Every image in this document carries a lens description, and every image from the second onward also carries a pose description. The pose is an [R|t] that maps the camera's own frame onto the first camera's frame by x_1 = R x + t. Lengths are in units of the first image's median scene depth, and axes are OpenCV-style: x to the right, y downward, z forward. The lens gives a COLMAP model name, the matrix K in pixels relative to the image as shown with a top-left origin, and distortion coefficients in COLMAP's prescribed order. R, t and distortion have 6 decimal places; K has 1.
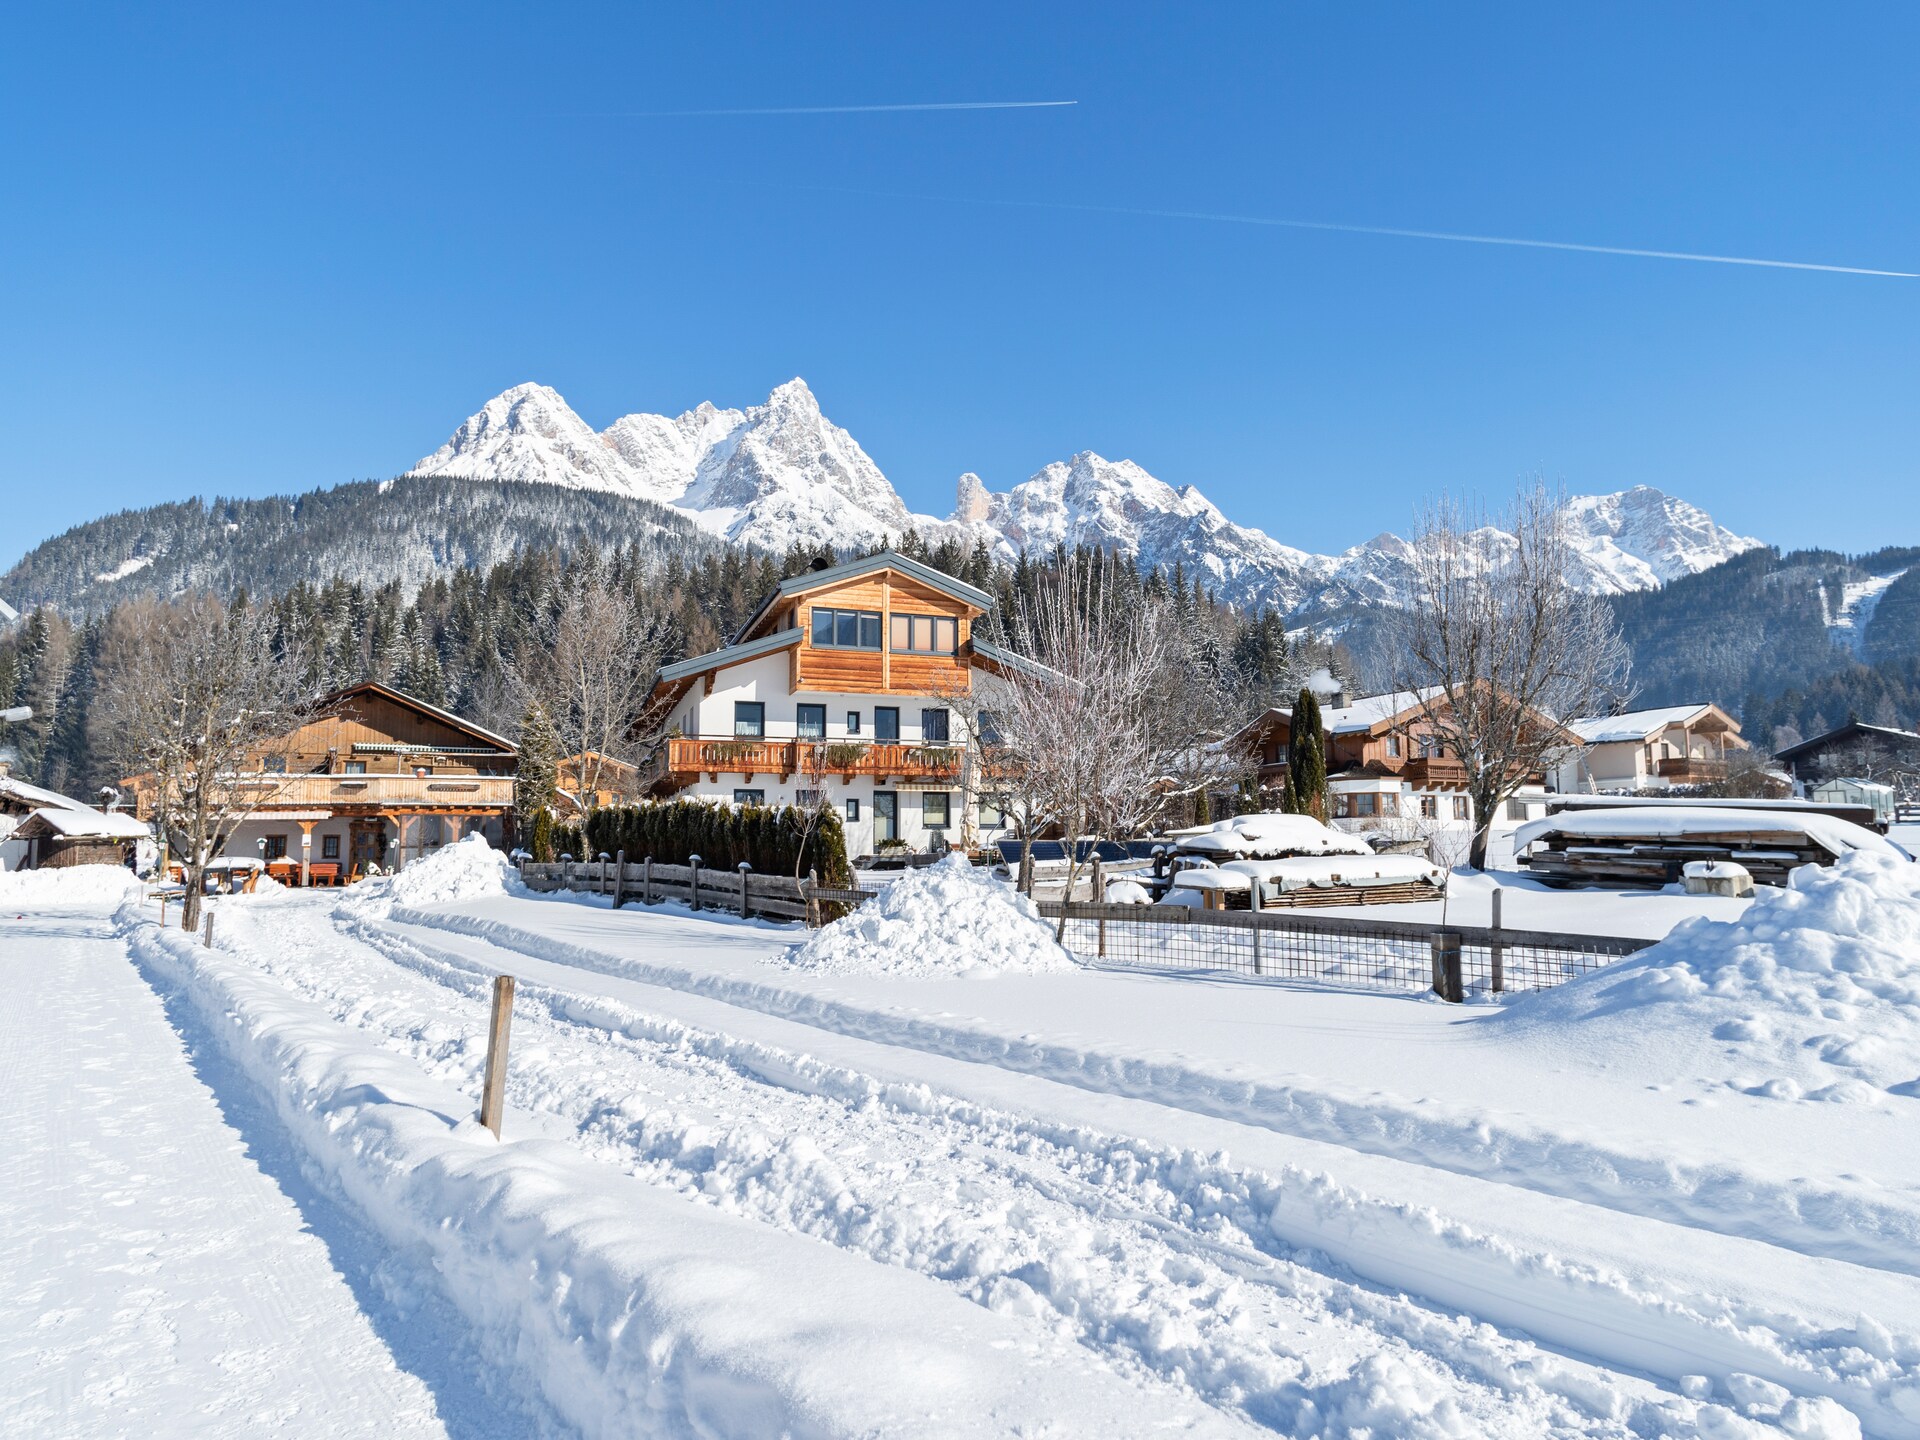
lens RADIAL K [[1649.9, 0, 960.0], [0, 1649.9, 720.0], [0, 0, 1]] dist [0.002545, -0.001736]
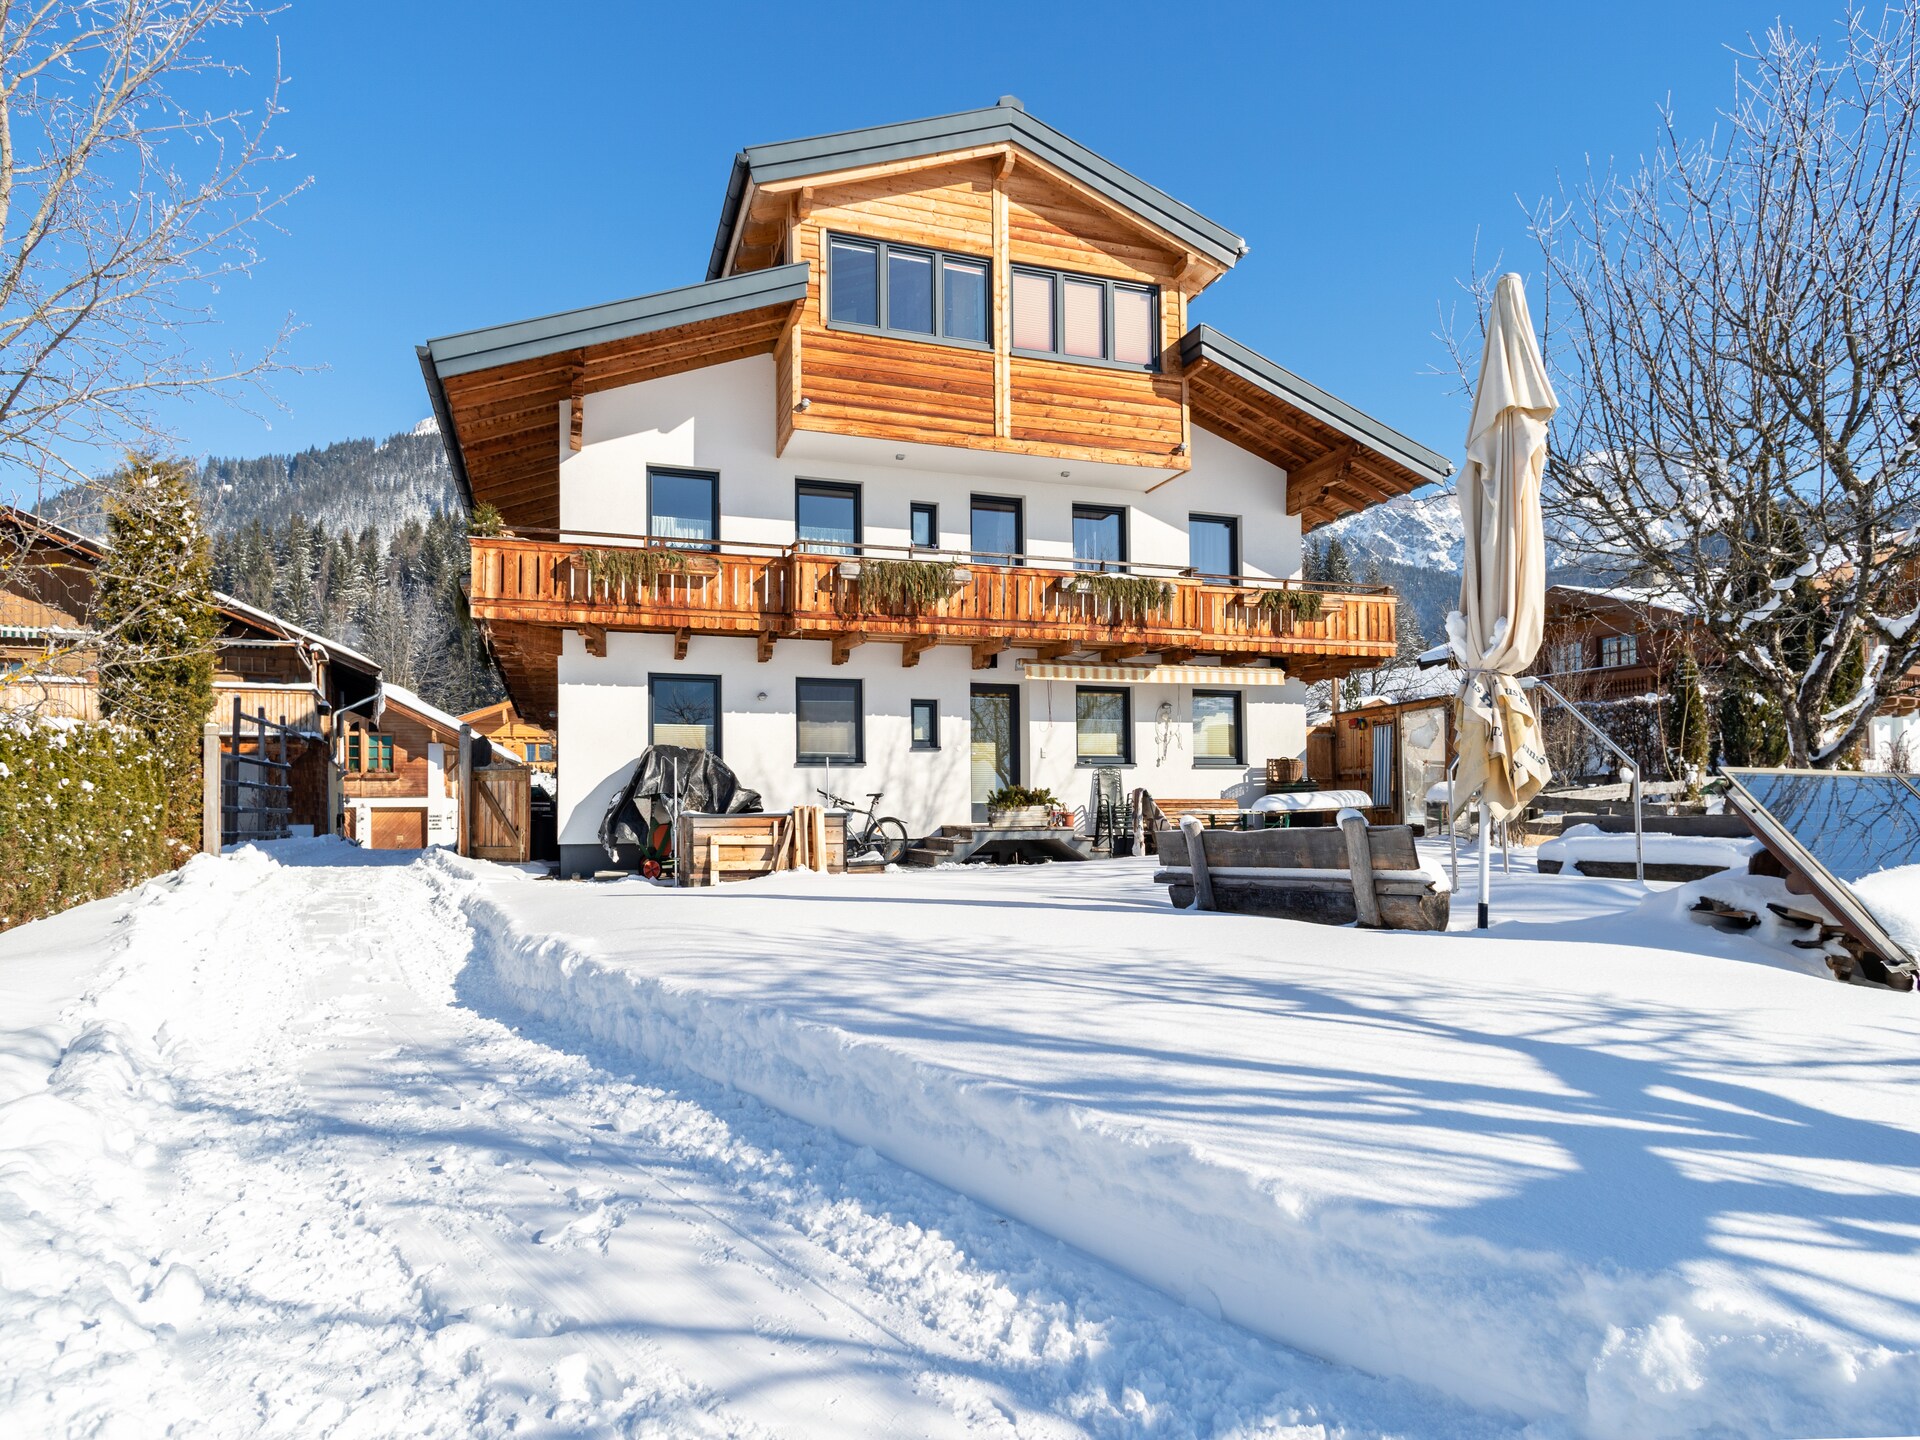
lens RADIAL K [[1649.9, 0, 960.0], [0, 1649.9, 720.0], [0, 0, 1]] dist [0.002545, -0.001736]
pose [[0.999964, -0.006966, -0.004837, -0.053334], [0.007074, 0.999715, 0.022793, 0.043348], [0.004677, -0.022827, 0.999728, 0.559195]]
